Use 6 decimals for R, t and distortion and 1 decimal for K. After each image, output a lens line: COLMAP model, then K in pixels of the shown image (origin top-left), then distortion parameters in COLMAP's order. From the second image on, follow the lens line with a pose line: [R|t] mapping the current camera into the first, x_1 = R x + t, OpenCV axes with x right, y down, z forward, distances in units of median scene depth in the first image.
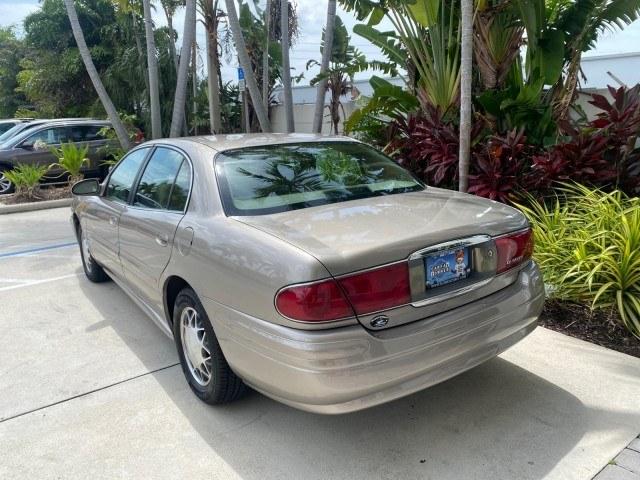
lens RADIAL K [[495.4, 0, 319.3], [0, 495.4, 235.0], [0, 0, 1]] dist [0.018115, -0.015857]
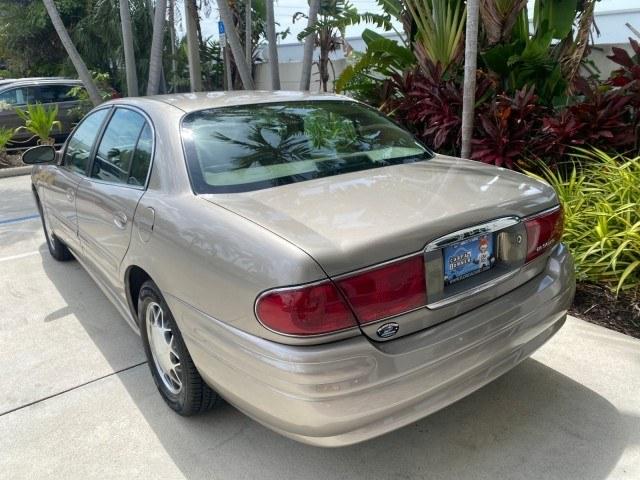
lens RADIAL K [[495.4, 0, 320.5], [0, 495.4, 234.4], [0, 0, 1]] dist [0.018115, -0.015857]
pose [[0.999626, -0.007225, 0.026364, -0.003252], [0.005305, 0.997378, 0.072179, -0.019117], [-0.026816, -0.072012, 0.997043, 0.117417]]
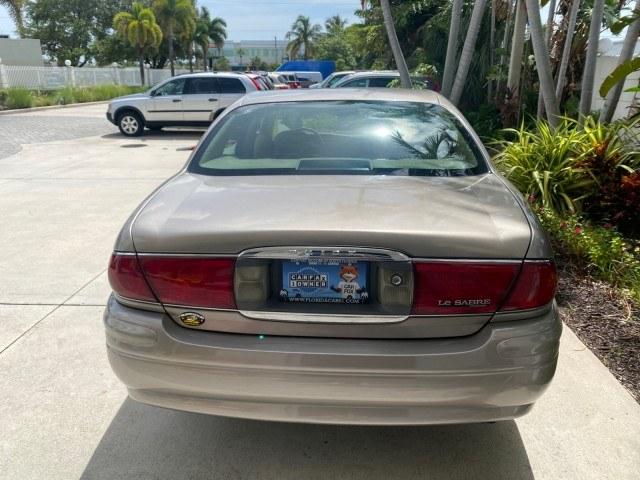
lens RADIAL K [[495.4, 0, 319.8], [0, 495.4, 238.1], [0, 0, 1]] dist [0.018115, -0.015857]
pose [[0.772175, 0.213809, -0.598357, 0.397268], [-0.158570, 0.976734, 0.144381, -0.059611], [0.615306, -0.016606, 0.788113, 0.248541]]
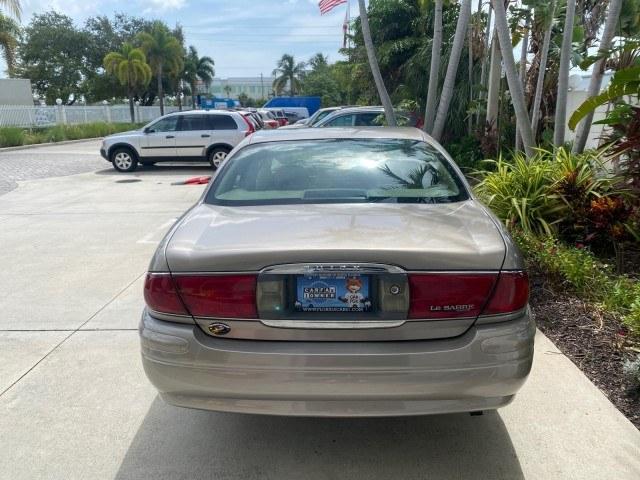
lens RADIAL K [[495.4, 0, 323.1], [0, 495.4, 238.4], [0, 0, 1]] dist [0.018115, -0.015857]
pose [[0.794471, 0.160646, -0.585669, 0.428565], [-0.141922, 0.986788, 0.078151, -0.053935], [0.590486, 0.021031, 0.806774, 0.176633]]
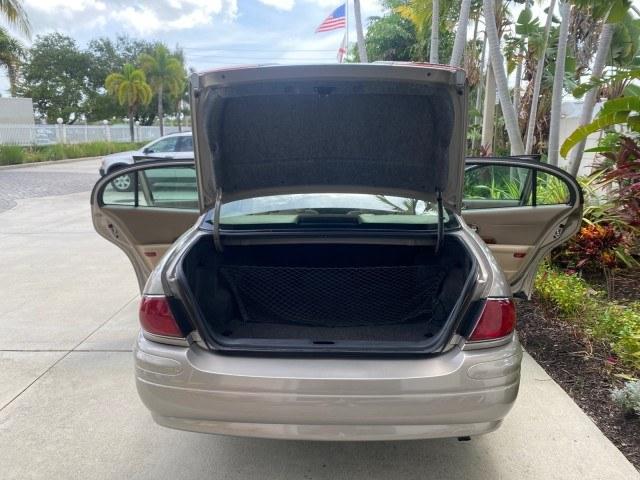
lens RADIAL K [[495.4, 0, 321.4], [0, 495.4, 239.7], [0, 0, 1]] dist [0.018115, -0.015857]
pose [[0.794473, 0.147539, -0.589106, 0.439598], [-0.153941, 0.987284, 0.039655, -0.061796], [0.587465, 0.059182, 0.807082, 0.167986]]
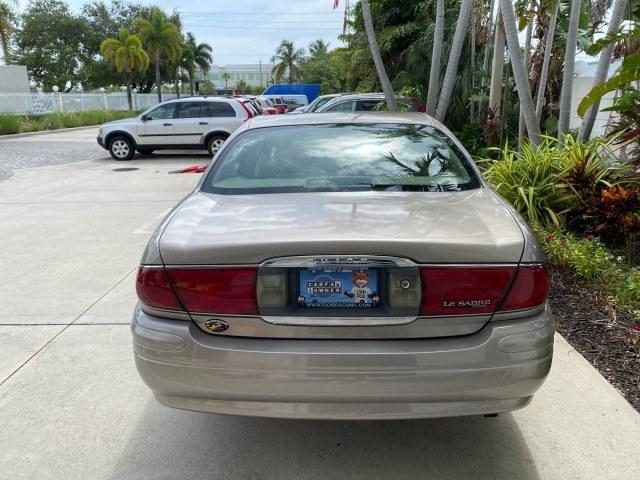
lens RADIAL K [[495.4, 0, 320.3], [0, 495.4, 238.8], [0, 0, 1]] dist [0.018115, -0.015857]
pose [[0.792380, 0.174886, -0.584422, 0.403297], [-0.142816, 0.984583, 0.100998, -0.051938], [0.593075, 0.003436, 0.805140, 0.201284]]
